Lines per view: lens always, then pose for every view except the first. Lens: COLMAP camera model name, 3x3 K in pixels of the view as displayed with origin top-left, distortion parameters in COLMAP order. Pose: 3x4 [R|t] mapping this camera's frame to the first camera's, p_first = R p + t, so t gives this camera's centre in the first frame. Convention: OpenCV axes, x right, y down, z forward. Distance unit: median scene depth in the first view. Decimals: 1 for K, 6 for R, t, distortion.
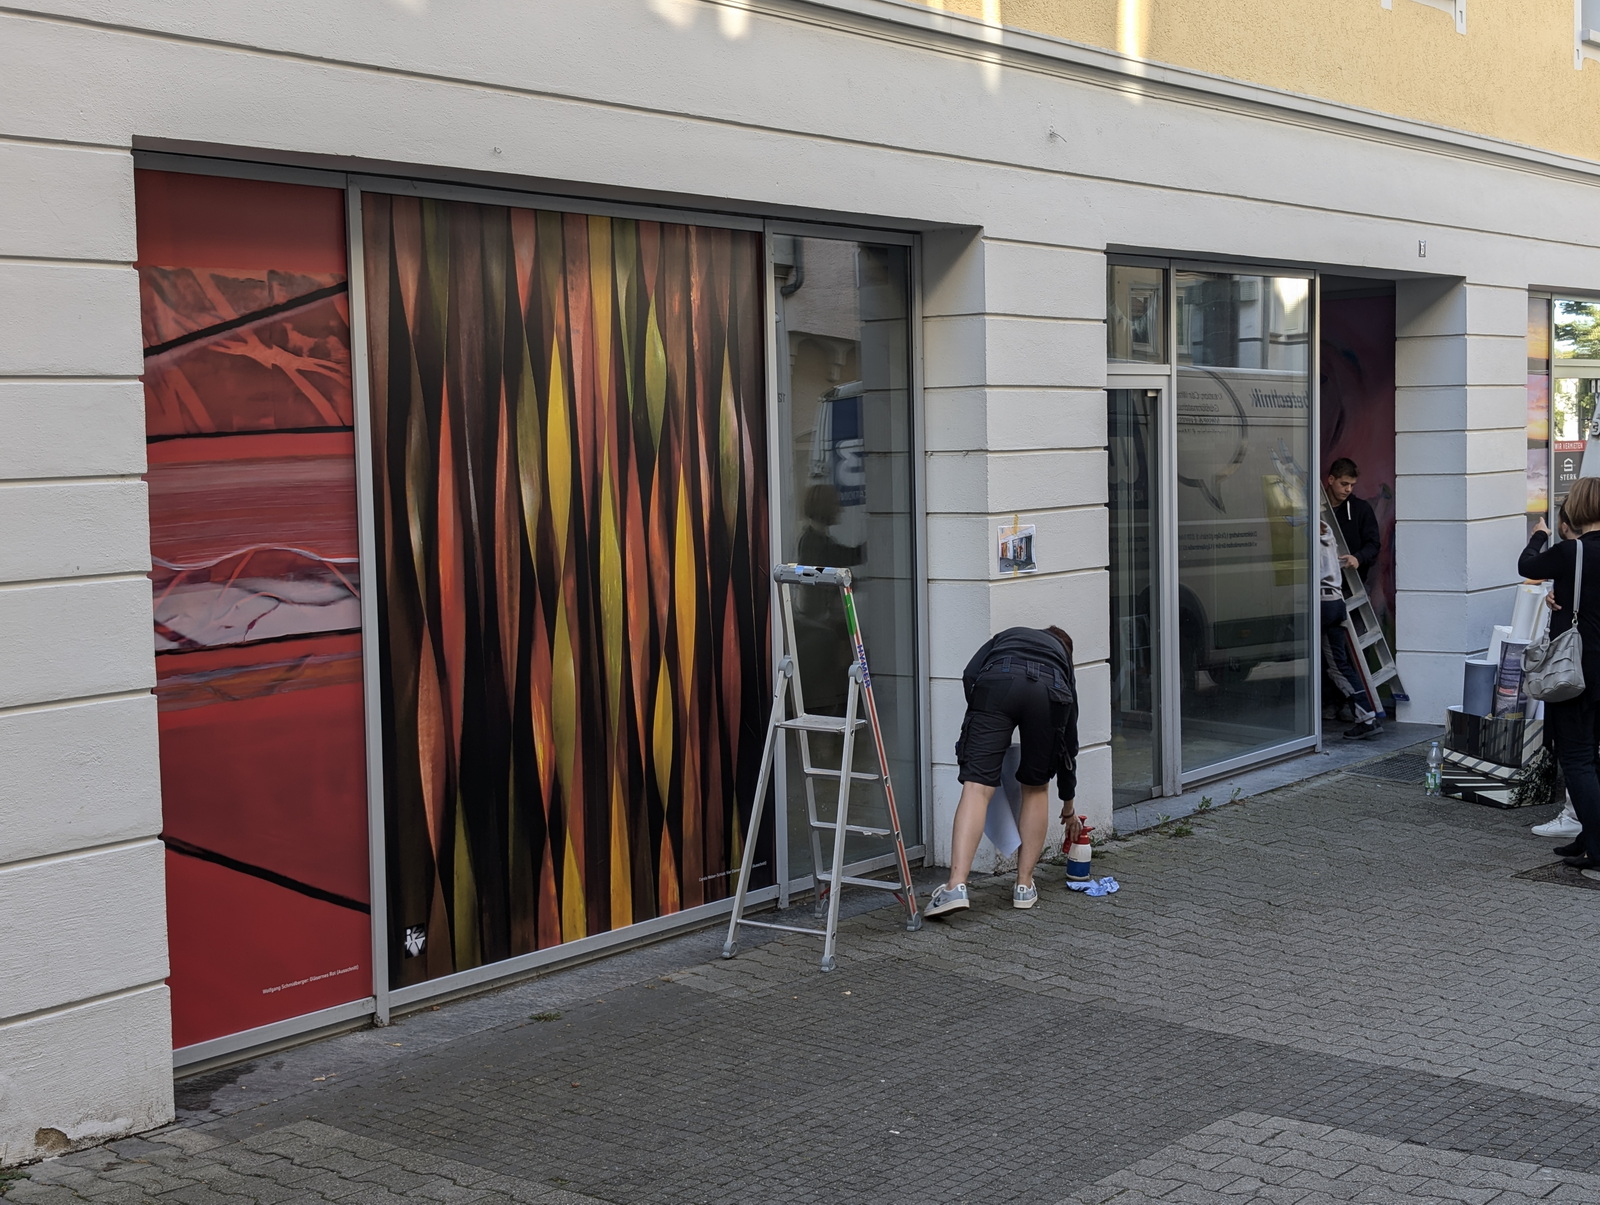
lens RADIAL K [[2416.7, 0, 800.0], [0, 2416.7, 602.5], [0, 0, 1]] dist [0.262589, -1.369165]
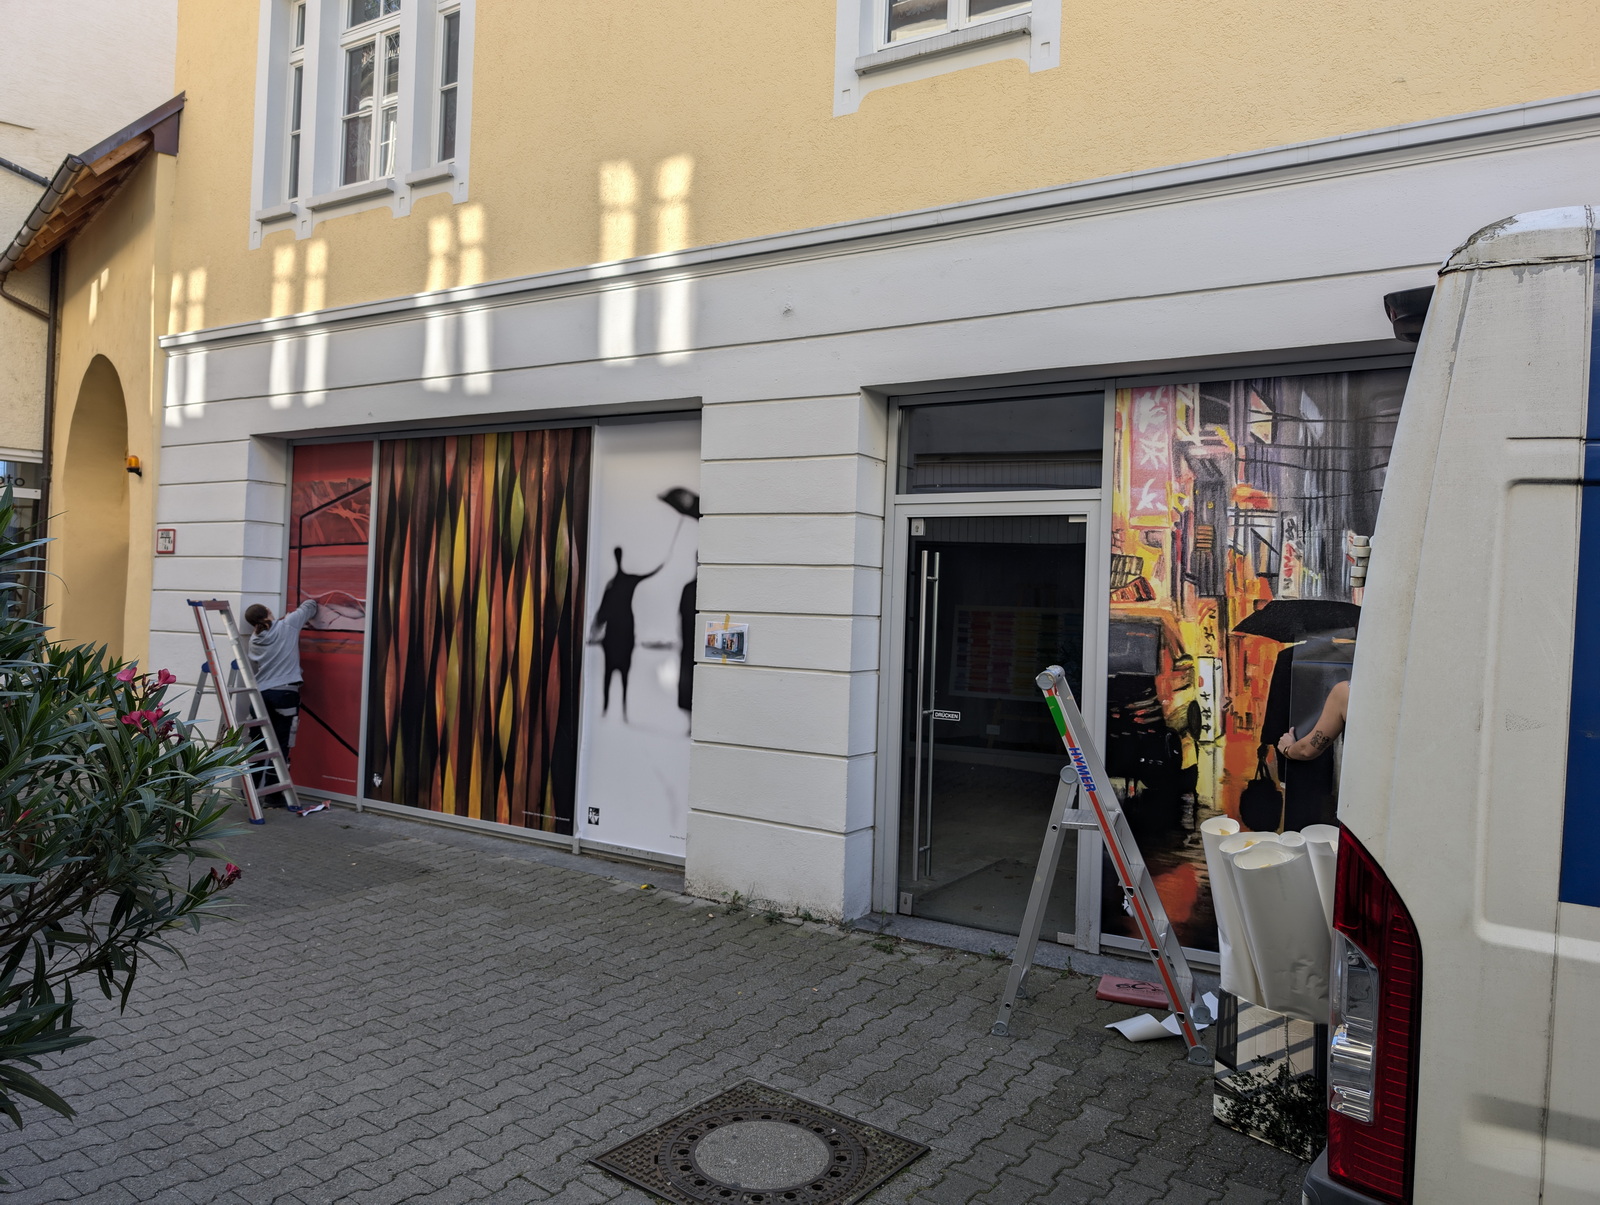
lens RADIAL K [[1180.7, 0, 877.0], [0, 1180.7, 593.7], [0, 0, 1]] dist [0.024887, -0.001281]
pose [[0.065587, -0.010335, -0.997793, 0.890481], [-0.118630, 0.992774, -0.018081, -0.056522], [0.990770, 0.119555, 0.063887, 1.307489]]
